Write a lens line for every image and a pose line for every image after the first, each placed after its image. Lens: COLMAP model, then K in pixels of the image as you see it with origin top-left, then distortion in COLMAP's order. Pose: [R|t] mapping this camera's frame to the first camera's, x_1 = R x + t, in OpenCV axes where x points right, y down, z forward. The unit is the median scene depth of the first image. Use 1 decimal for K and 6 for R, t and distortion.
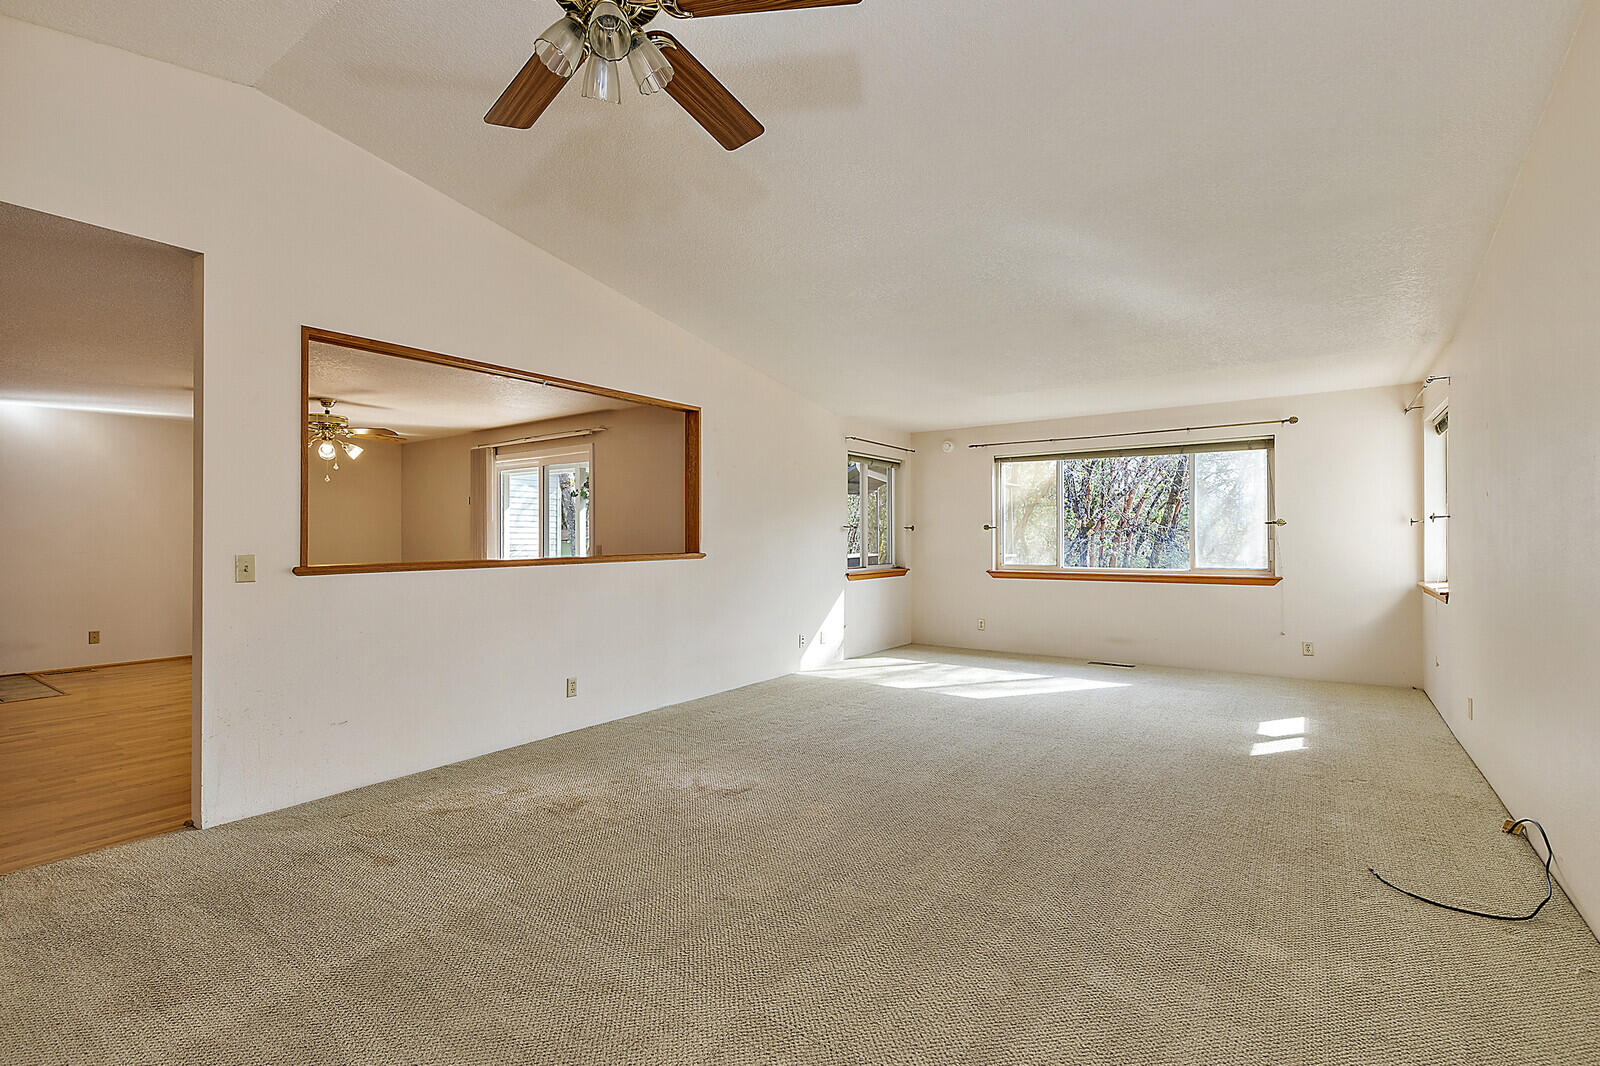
lens RADIAL K [[723.2, 0, 801.3], [0, 723.2, 534.7], [0, 0, 1]] dist [0.004801, 0.000423]
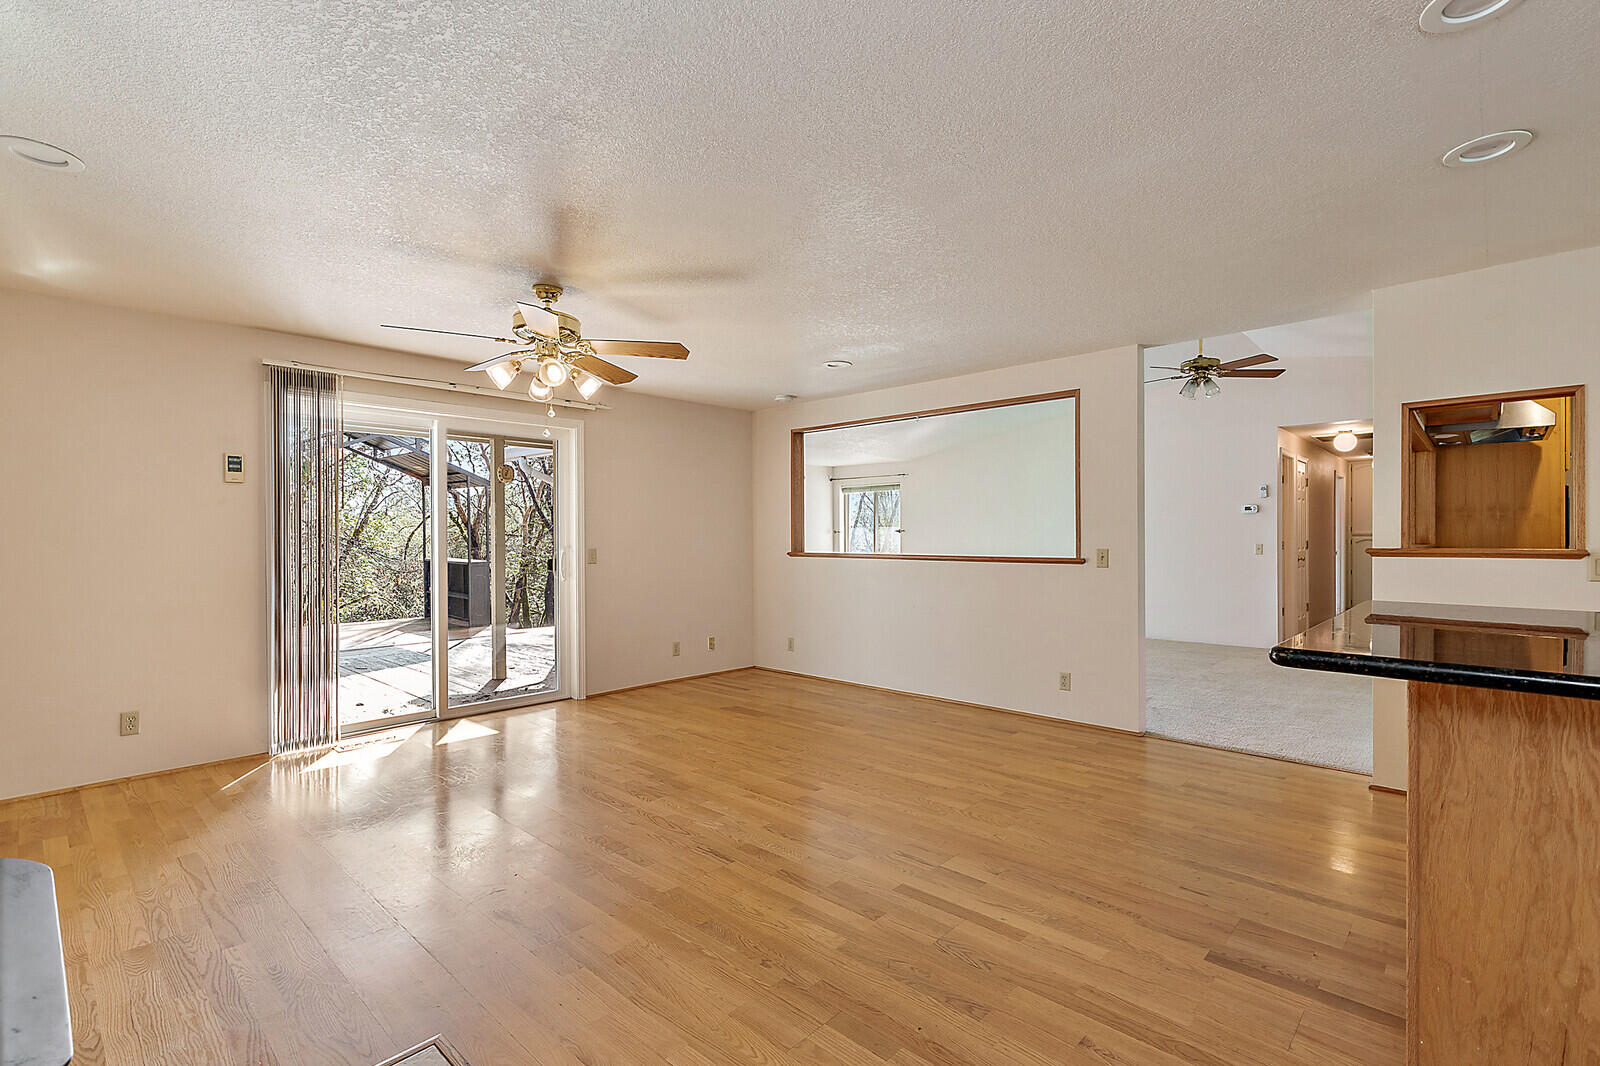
lens RADIAL K [[728.8, 0, 806.6], [0, 728.8, 536.5], [0, 0, 1]] dist [0.003215, -0.000483]
pose [[0.128475, 0.003771, 0.991706, -2.197519], [-0.000245, 0.999993, -0.003770, 0.008572], [-0.991713, 0.000241, 0.128475, 1.360418]]
